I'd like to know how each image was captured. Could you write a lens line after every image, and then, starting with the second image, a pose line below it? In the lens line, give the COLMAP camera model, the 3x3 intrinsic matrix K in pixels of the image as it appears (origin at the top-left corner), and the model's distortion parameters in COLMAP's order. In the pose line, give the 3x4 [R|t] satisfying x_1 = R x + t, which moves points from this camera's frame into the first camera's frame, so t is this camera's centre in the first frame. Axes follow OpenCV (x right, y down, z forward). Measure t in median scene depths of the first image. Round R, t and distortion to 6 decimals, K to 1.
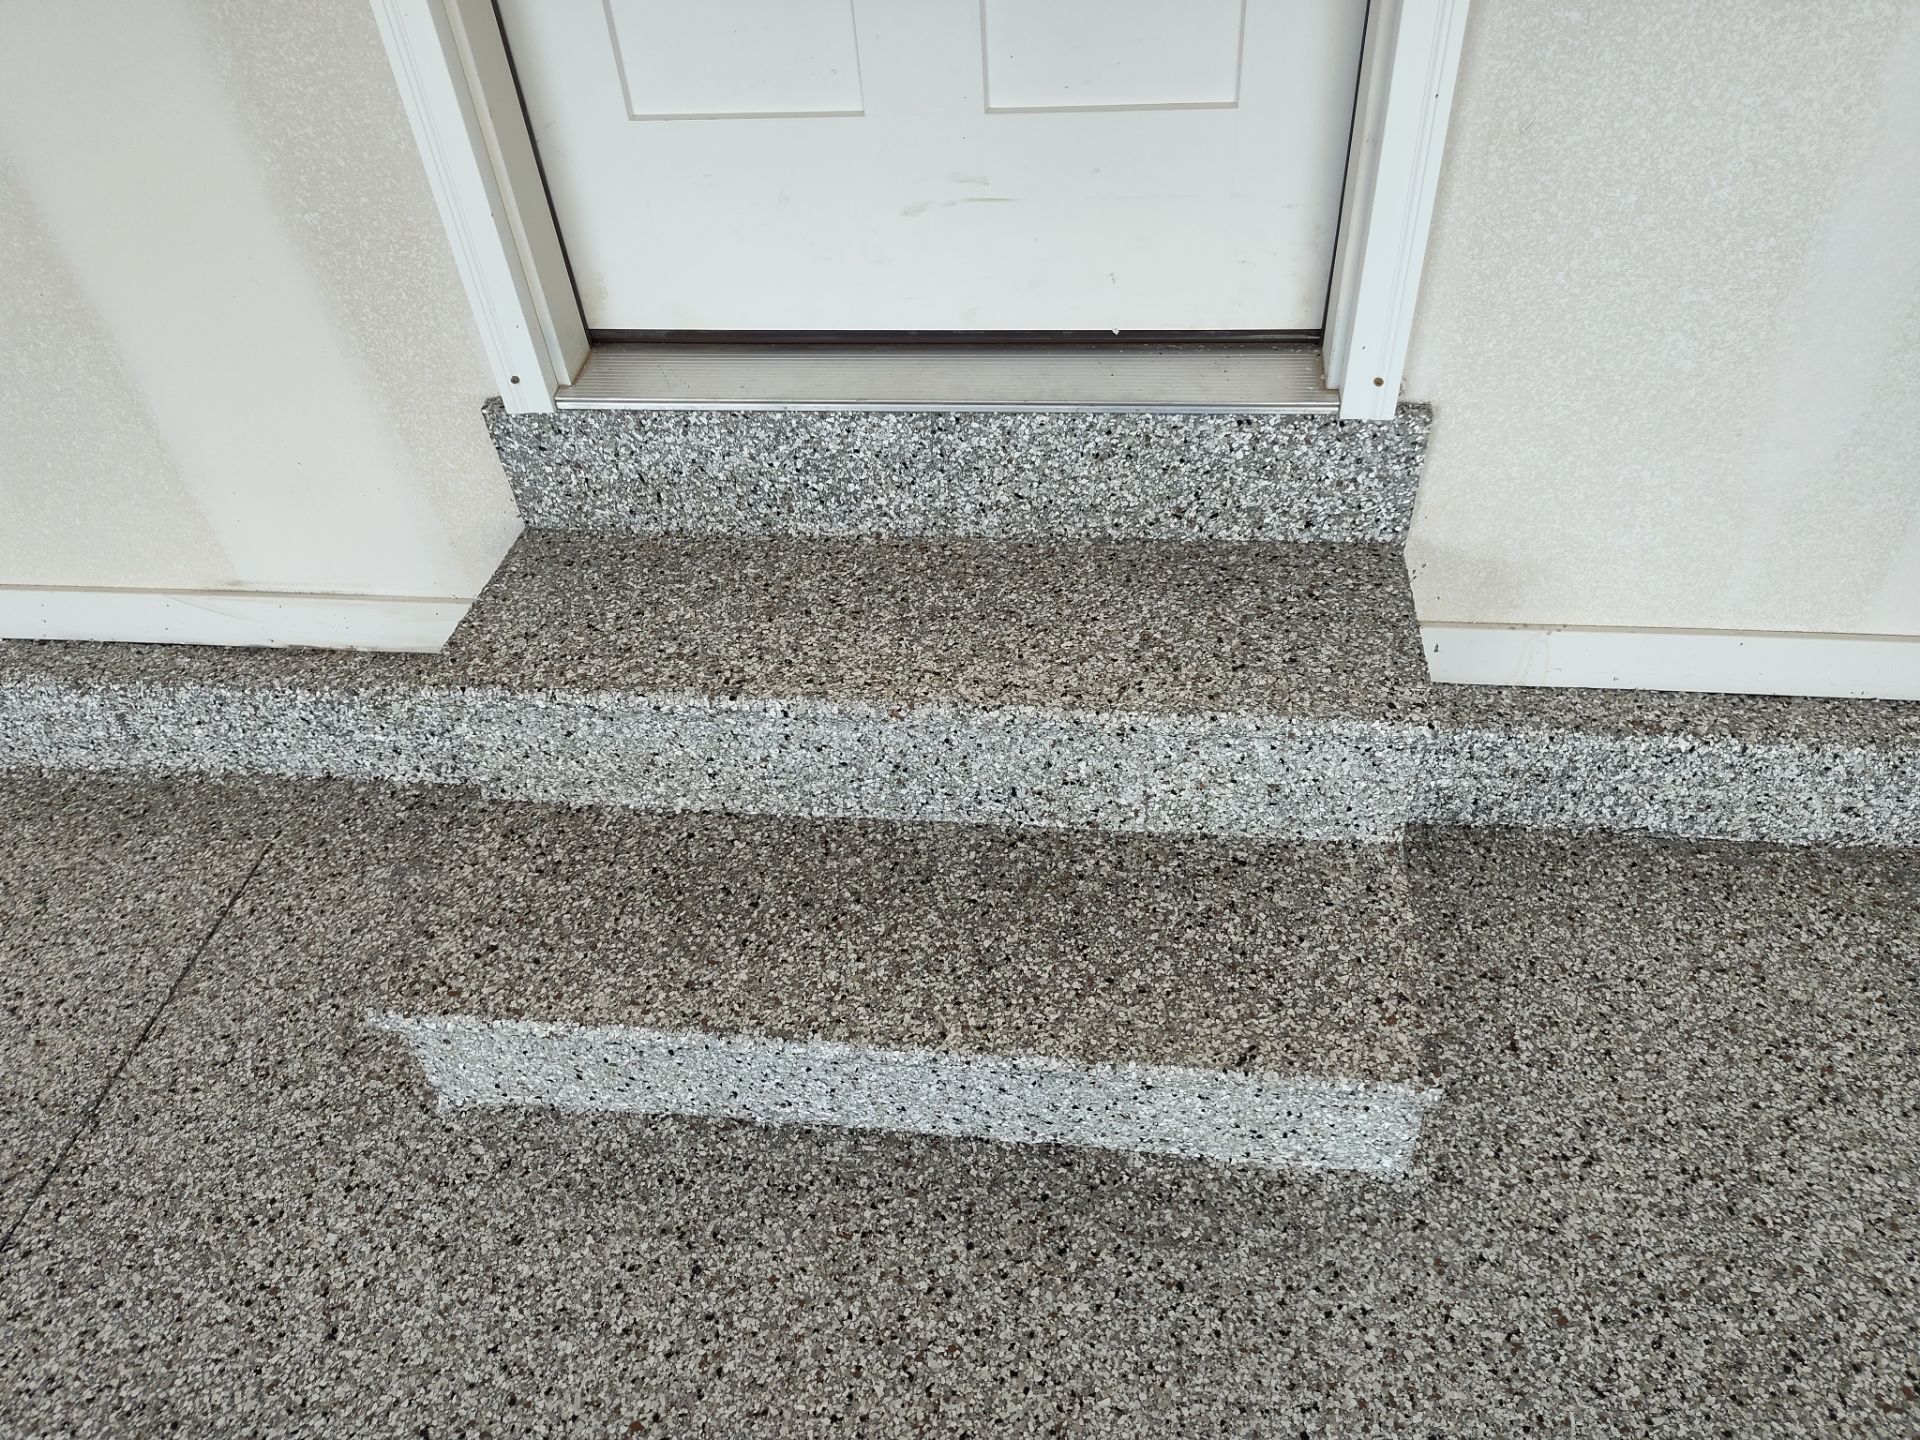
lens RADIAL K [[1290.7, 0, 960.0], [0, 1290.7, 720.0], [0, 0, 1]] dist [0.089245, -0.141592]
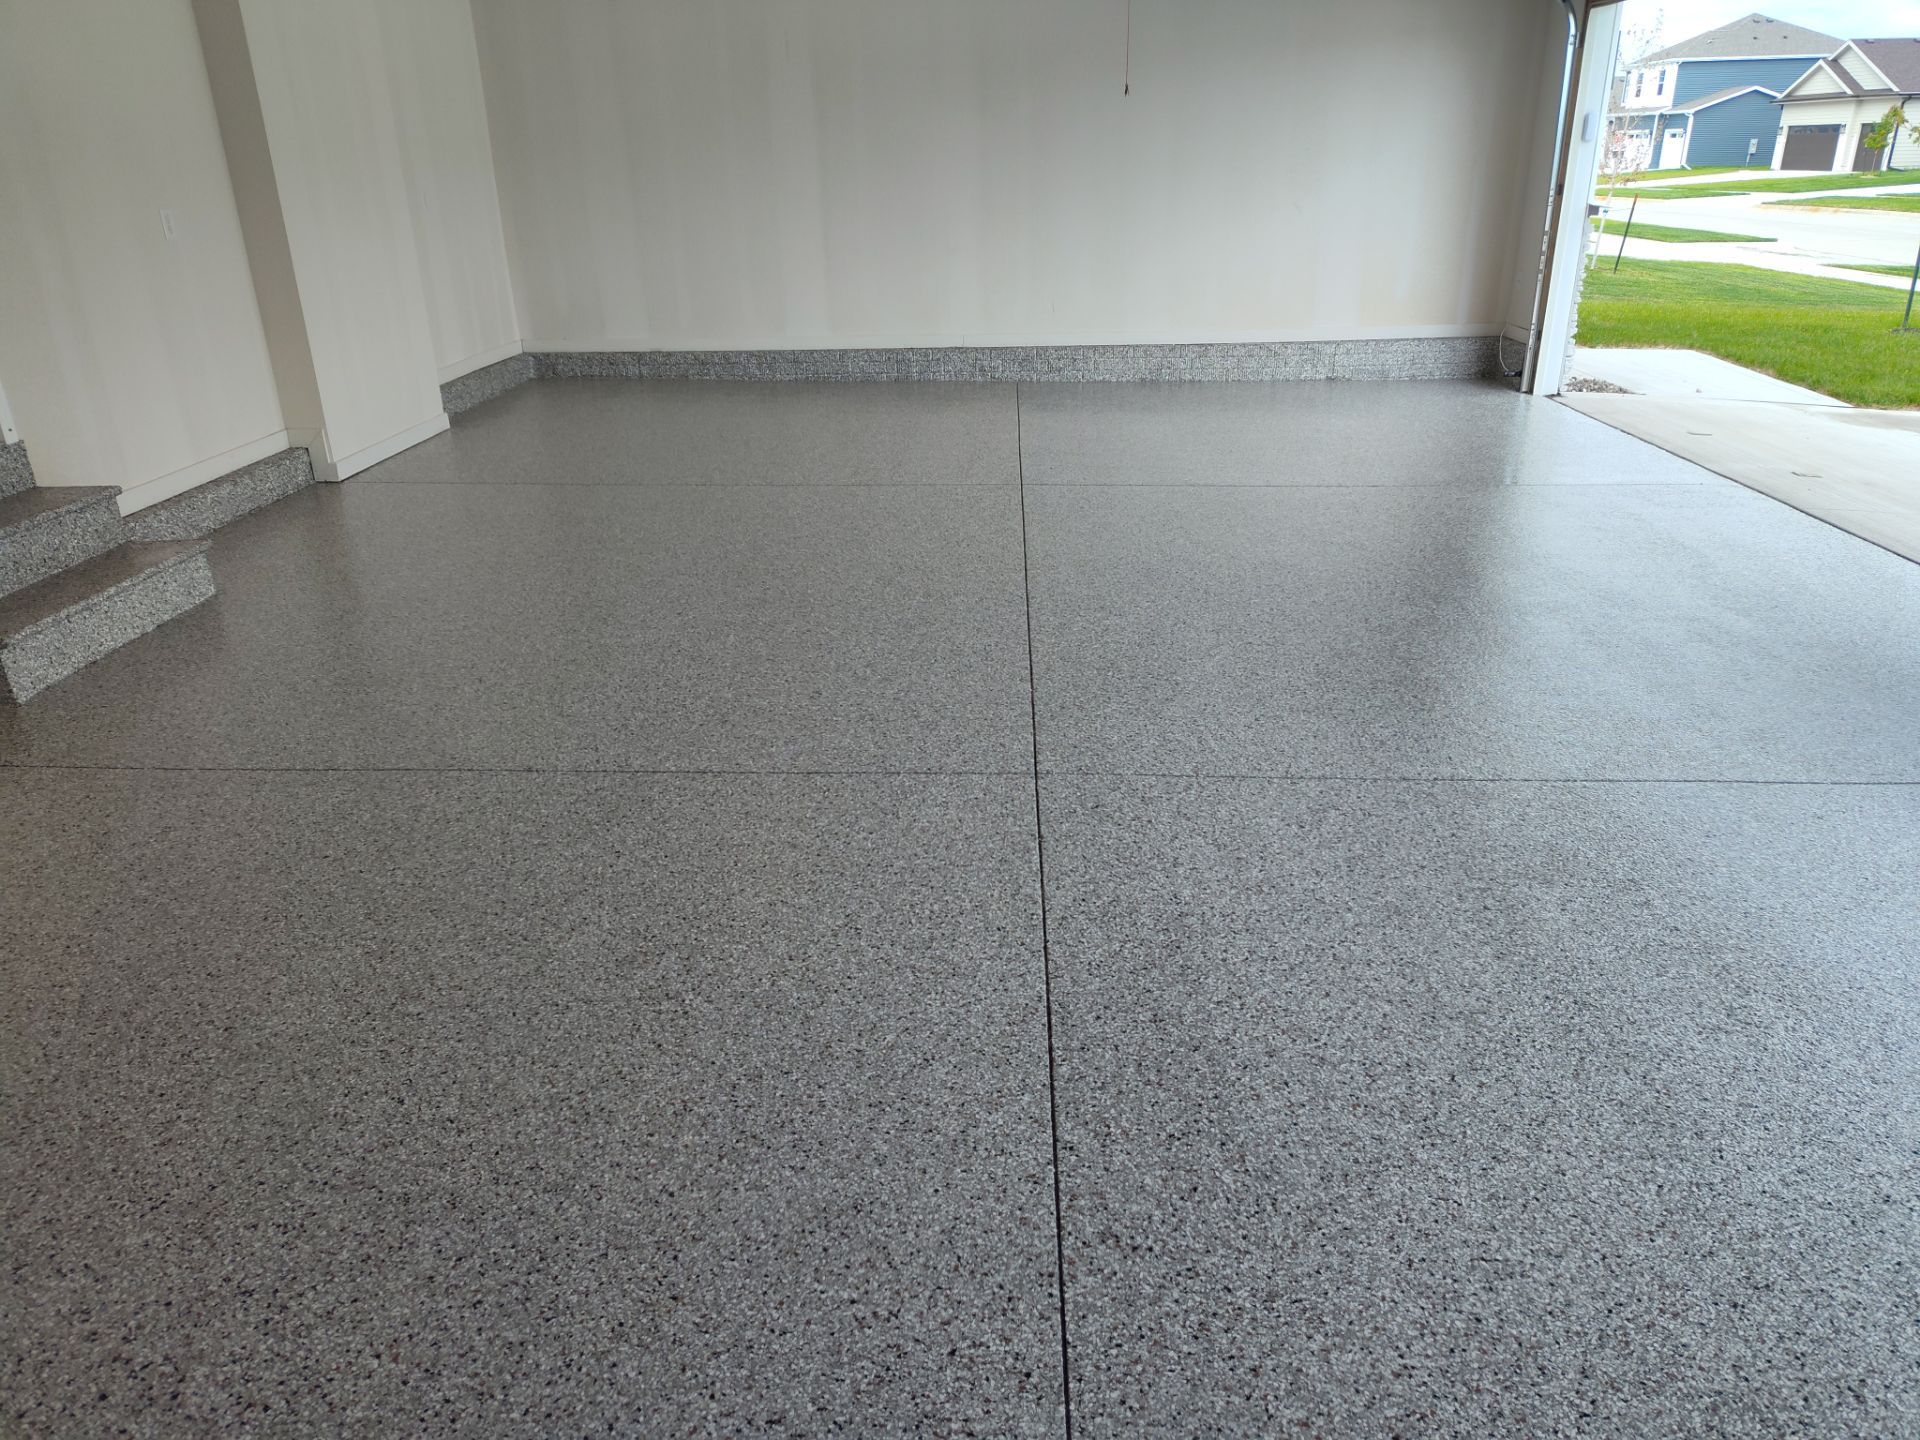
lens RADIAL K [[1306.0, 0, 963.2], [0, 1306.0, 701.8], [0, 0, 1]] dist [0.067447, -0.079243]
pose [[-0.092301, -0.319377, 0.943122, -3.141666], [0.701022, 0.651808, 0.289334, 0.870437], [-0.707142, 0.687855, 0.163728, -0.768995]]
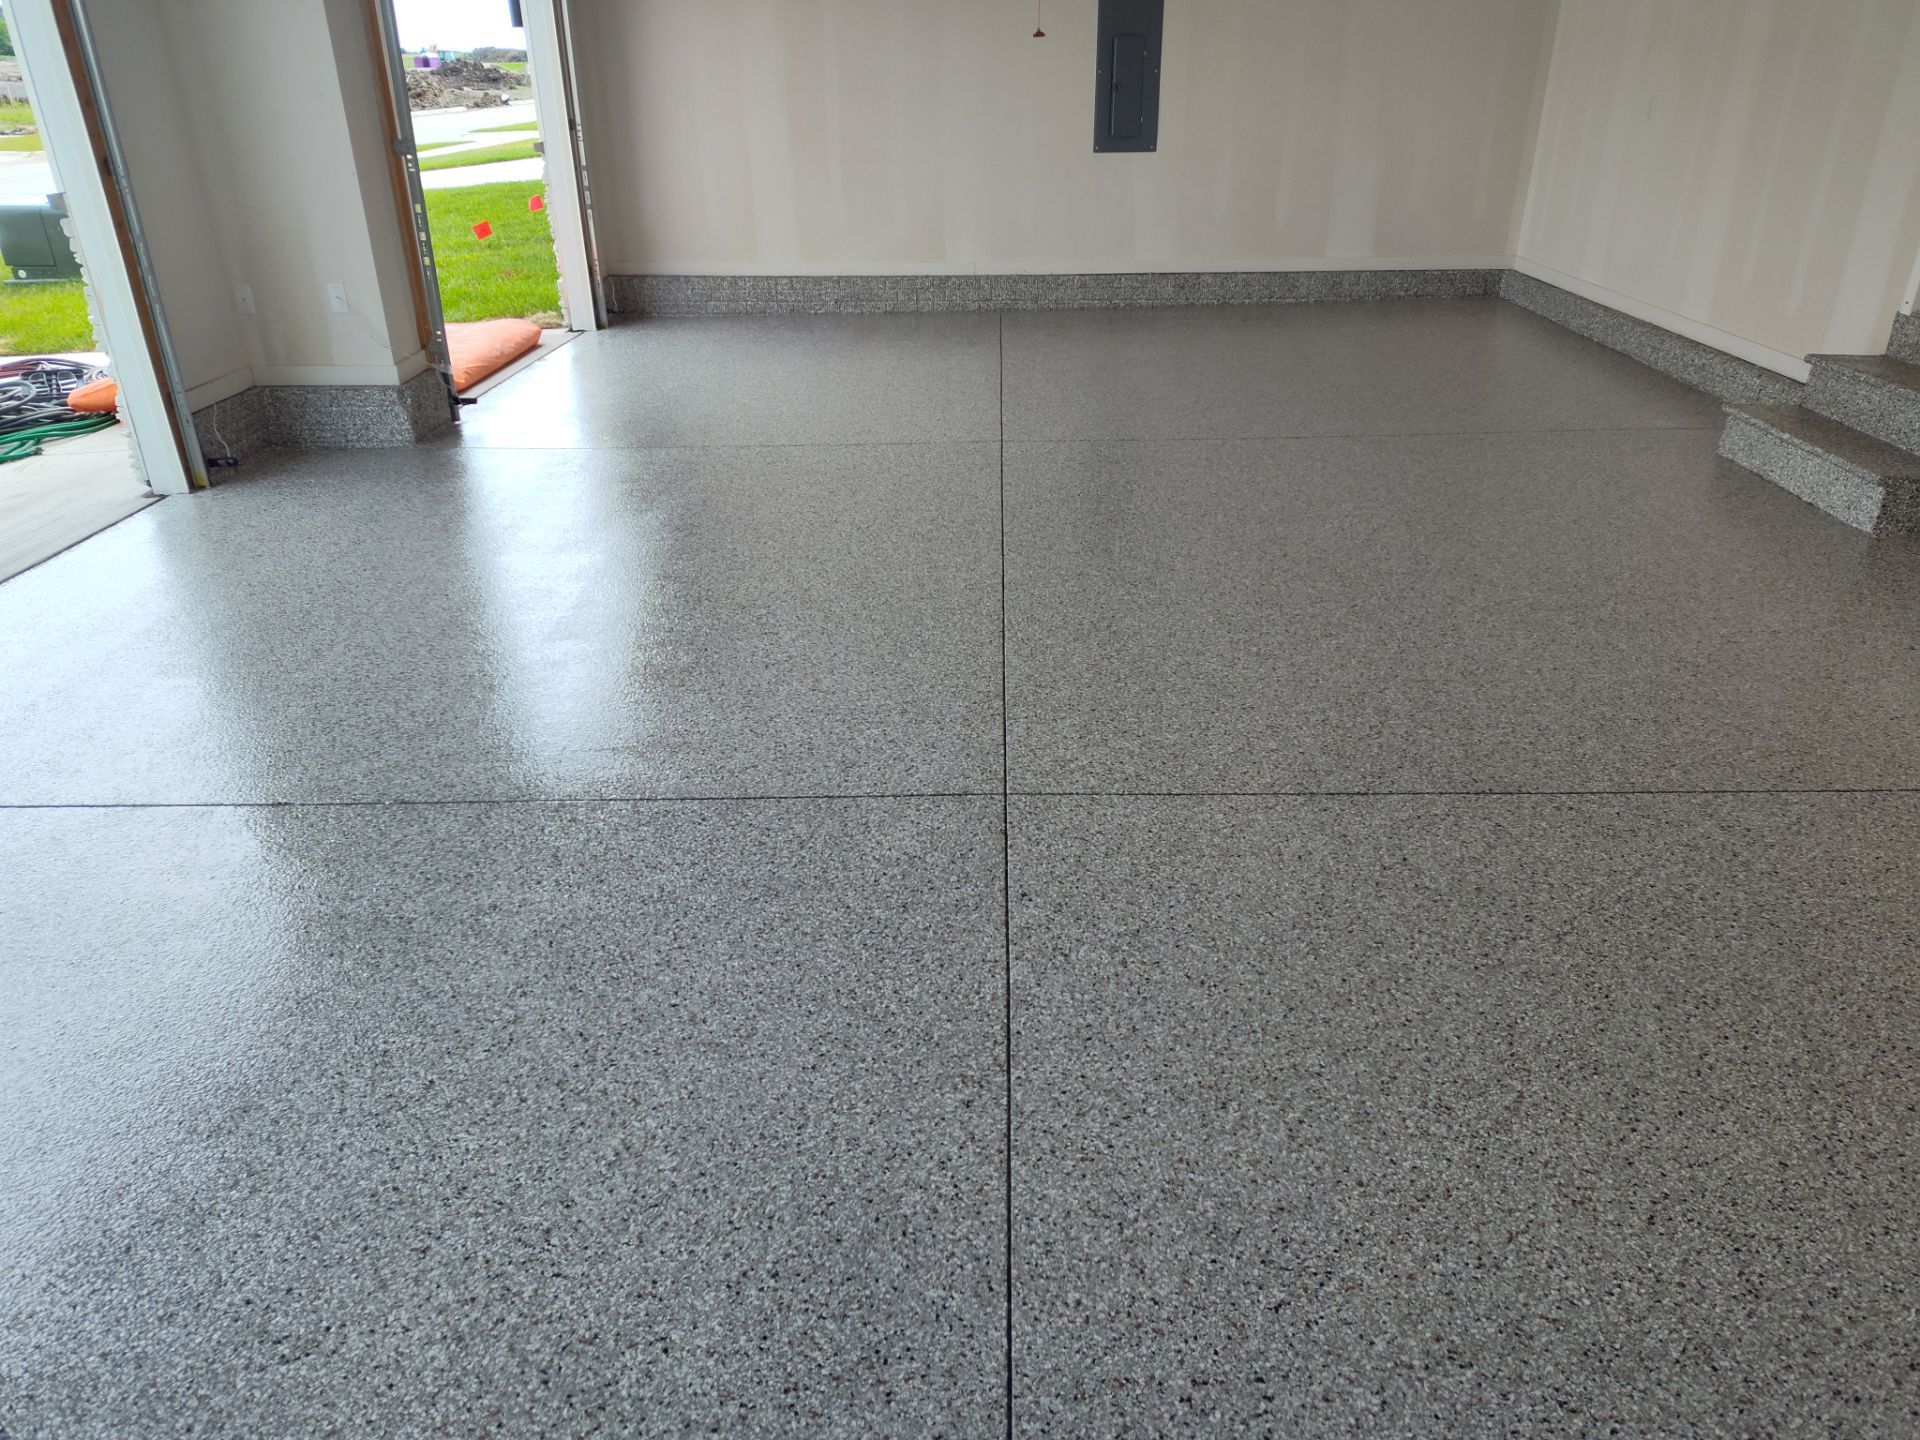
lens RADIAL K [[1298.0, 0, 967.3], [0, 1298.0, 706.1], [0, 0, 1]] dist [0.081969, -0.097322]
pose [[0.102523, 0.492853, -0.864052, 3.031519], [-0.681123, 0.667835, 0.300113, 1.127688], [0.724955, 0.557757, 0.404162, -1.670072]]
